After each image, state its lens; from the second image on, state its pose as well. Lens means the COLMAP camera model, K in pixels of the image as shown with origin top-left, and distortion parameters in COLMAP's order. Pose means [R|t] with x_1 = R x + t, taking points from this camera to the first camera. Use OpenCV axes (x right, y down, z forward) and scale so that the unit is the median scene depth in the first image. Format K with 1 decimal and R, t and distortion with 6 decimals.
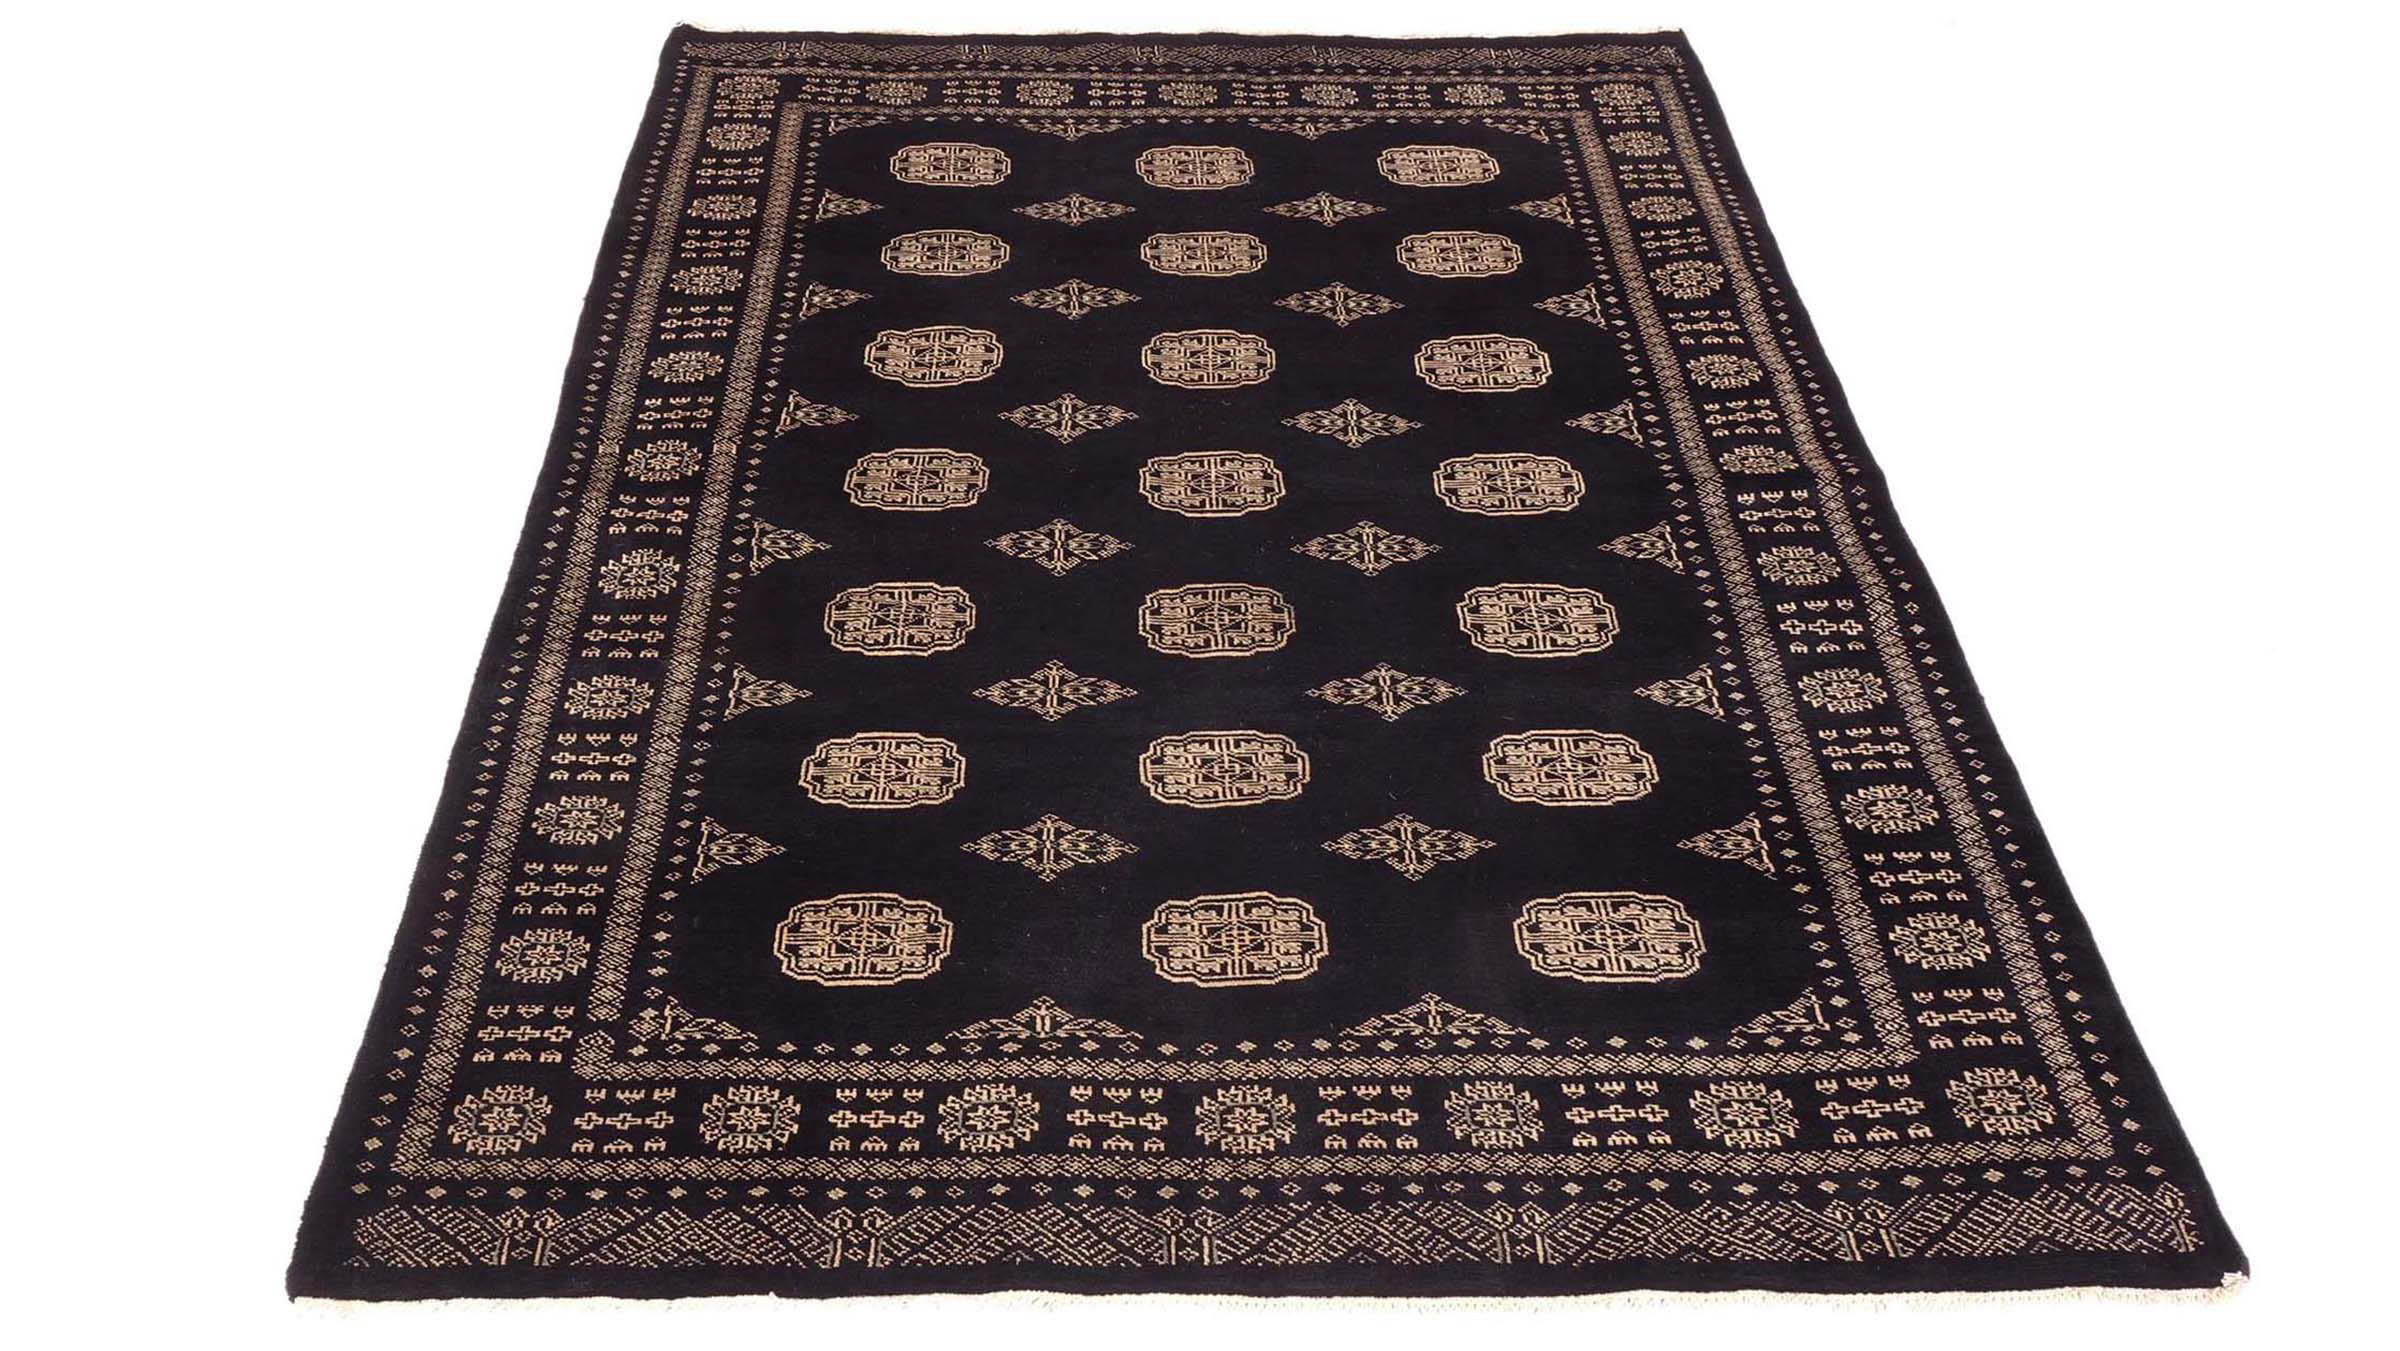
lens RADIAL K [[2427.7, 0, 1200.0], [0, 2427.7, 675.5], [0, 0, 1]] dist [-0.003290, 0.000339]
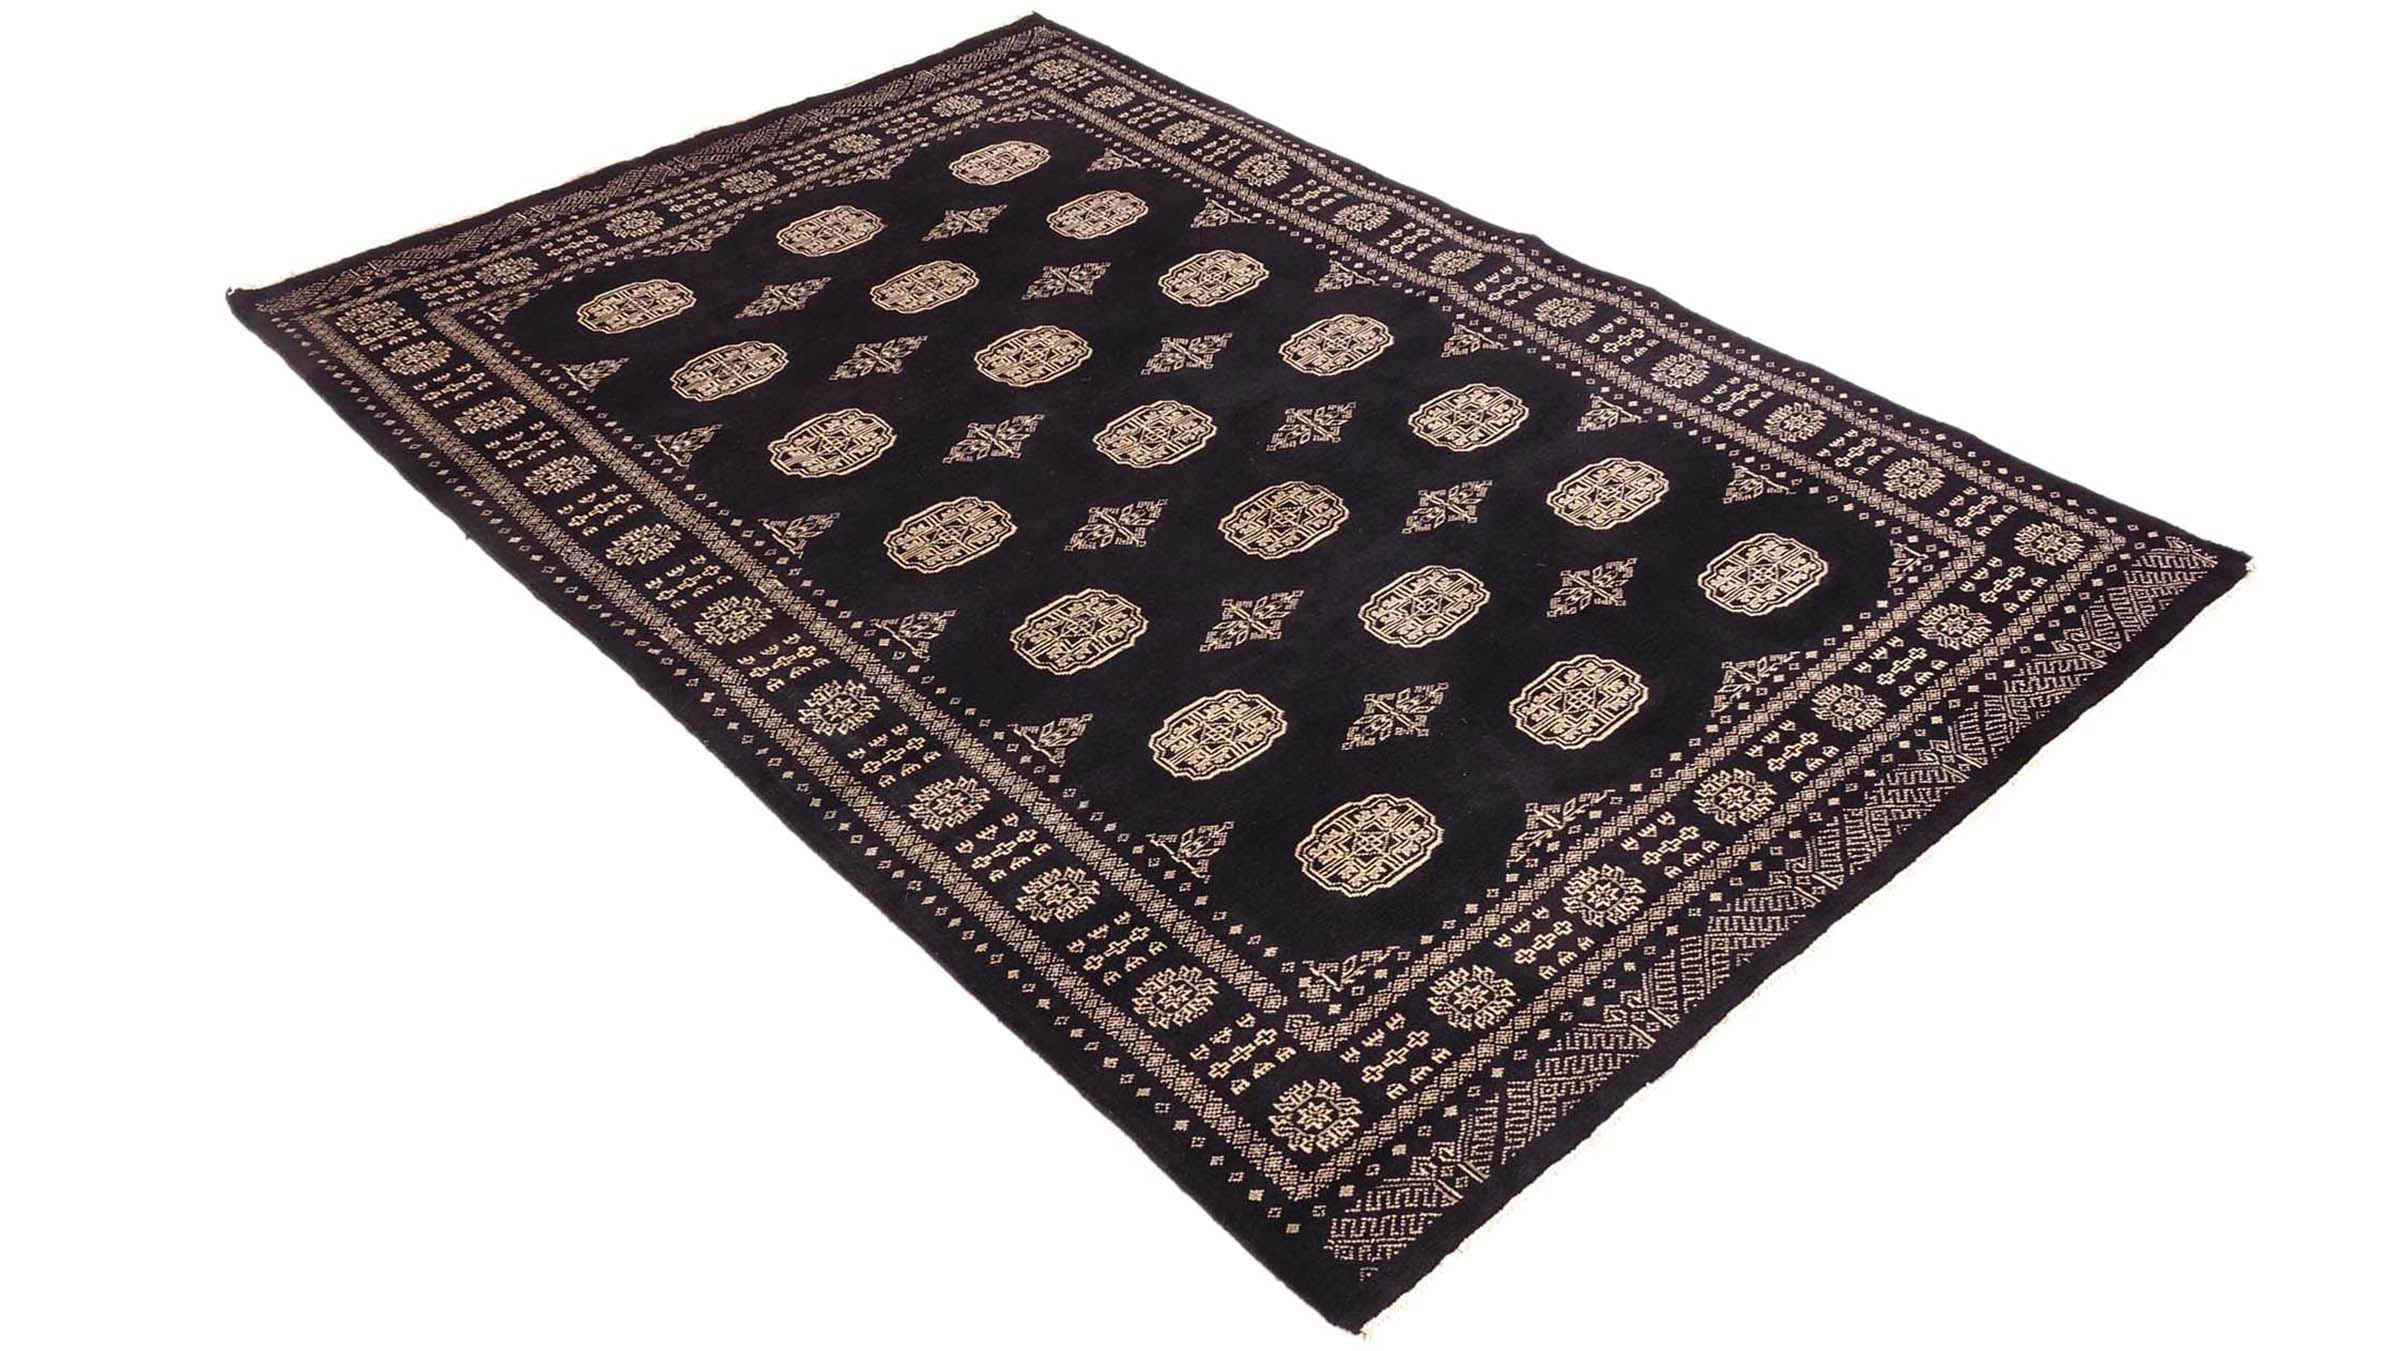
lens RADIAL K [[2051.0, 0, 1200.0], [0, 2051.0, 675.5], [0, 0, 1]] dist [-0.002215, 0.003385]
pose [[0.755843, -0.436658, 0.487884, -0.509267], [0.430587, 0.892841, 0.132020, -0.097907], [-0.493250, 0.110290, 0.862868, 0.167320]]
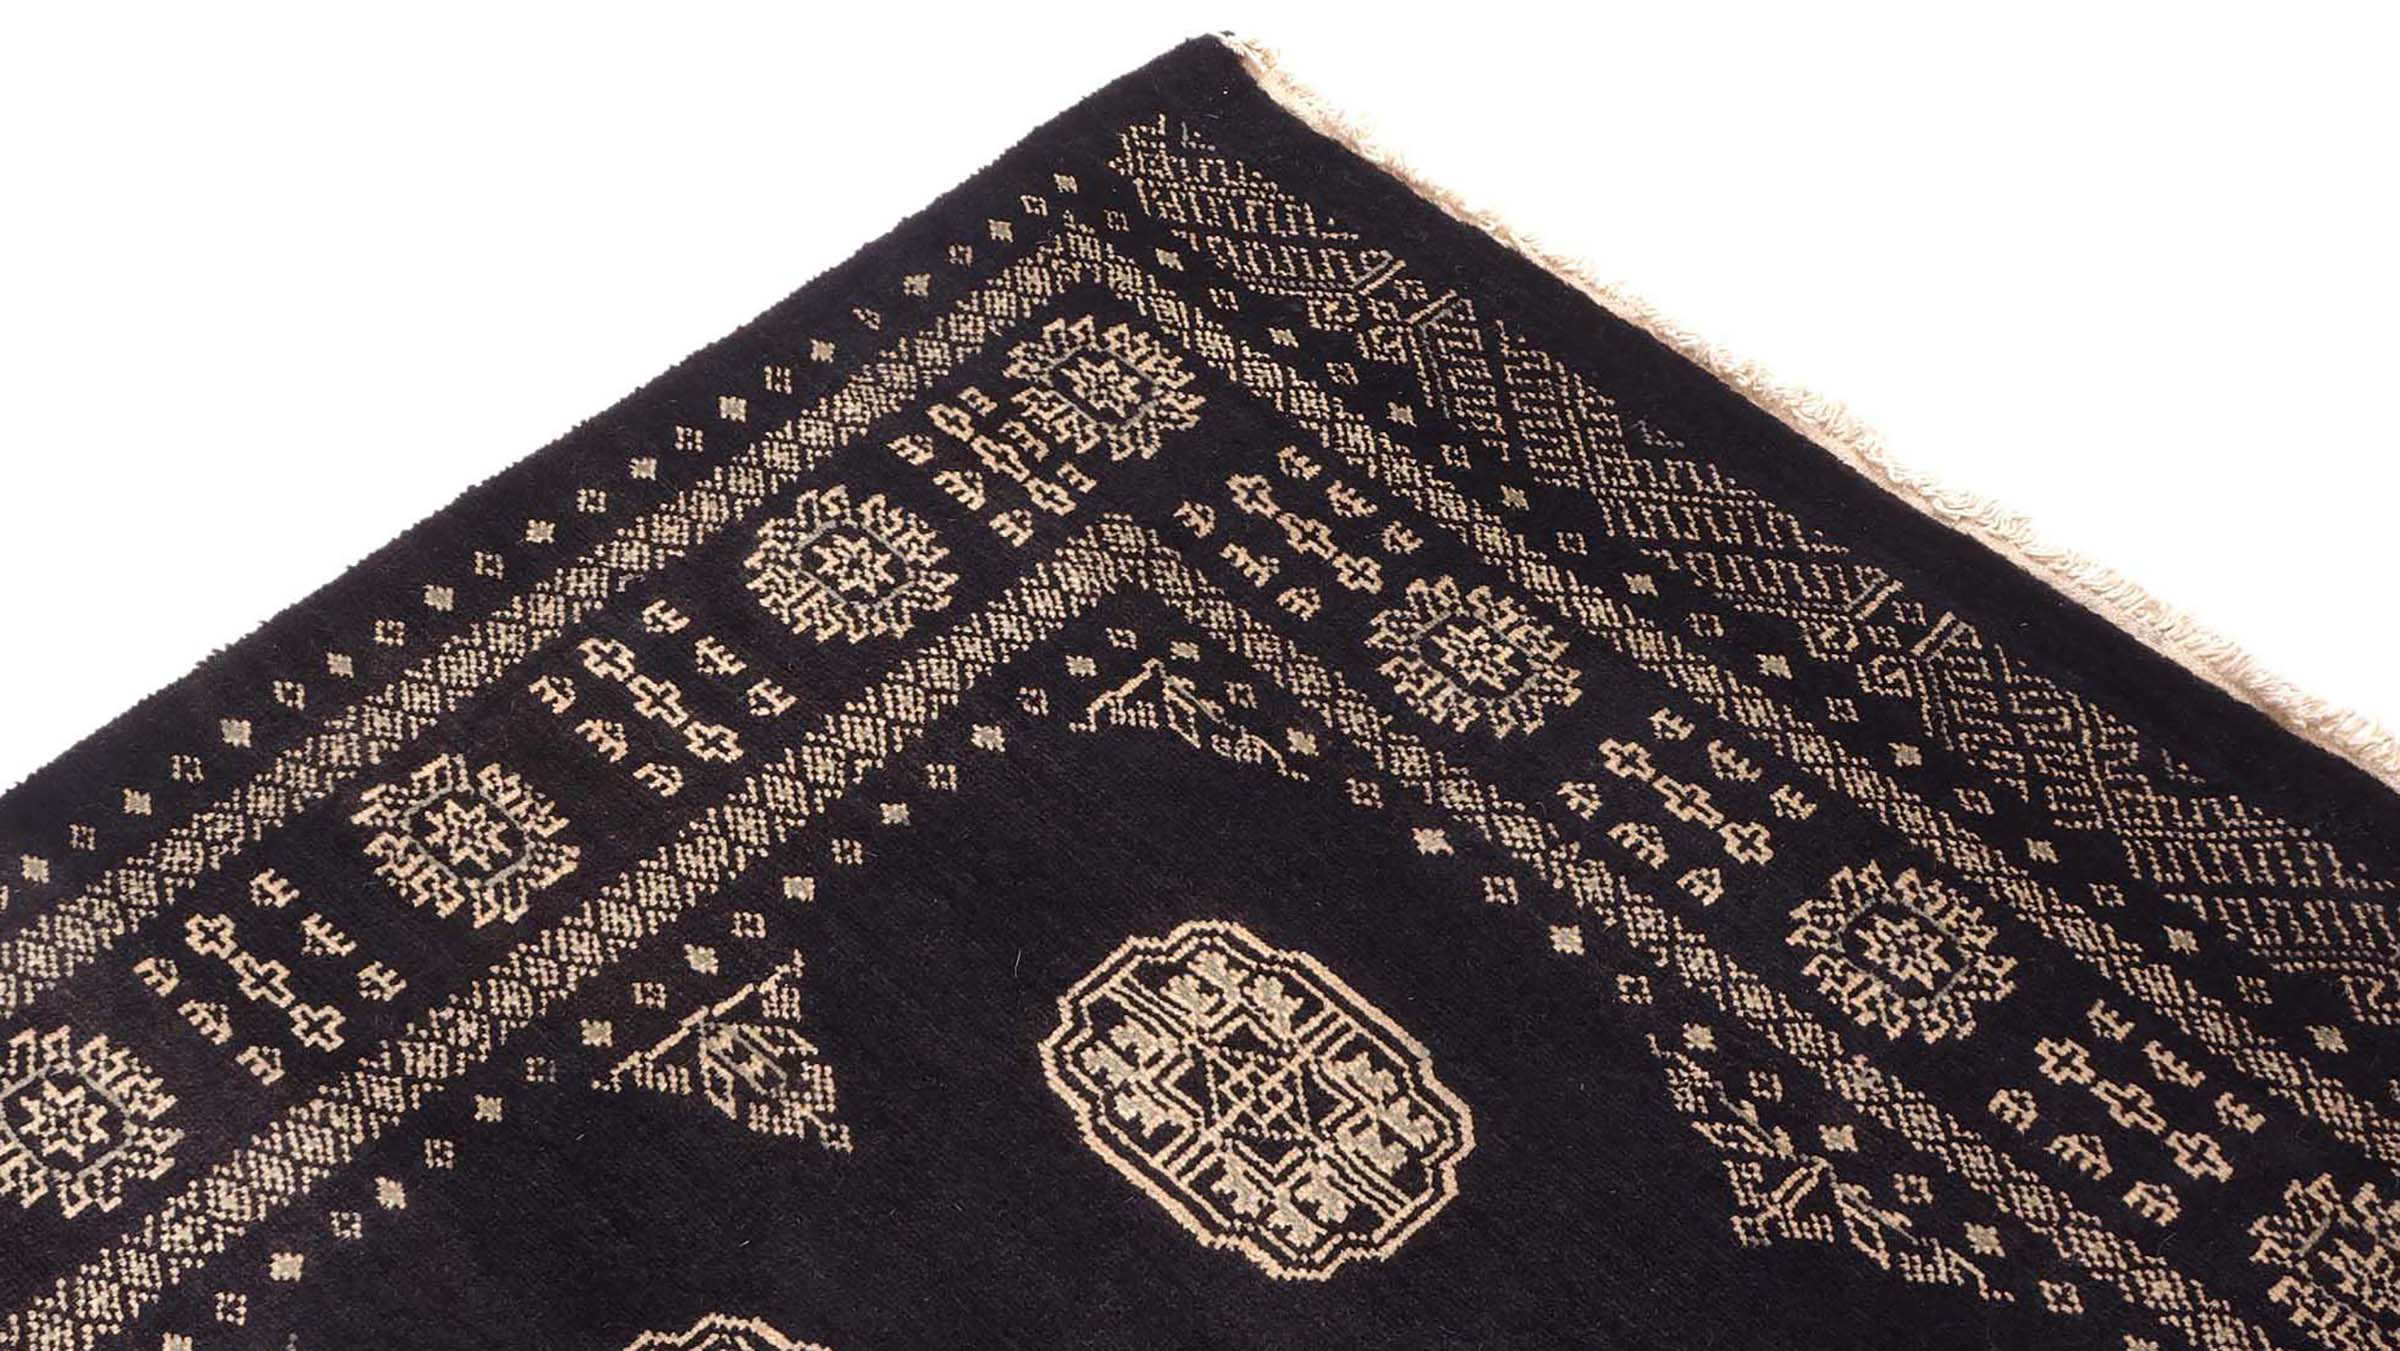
lens RADIAL K [[4338.3, 0, 1200.0], [0, 4338.3, 675.5], [0, 0, 1]] dist [0.013246, 0.048817]
pose [[0.686922, 0.516557, -0.511182, 0.133717], [-0.453549, 0.854321, 0.253828, -0.444219], [0.567830, 0.057486, 0.821136, 0.739240]]
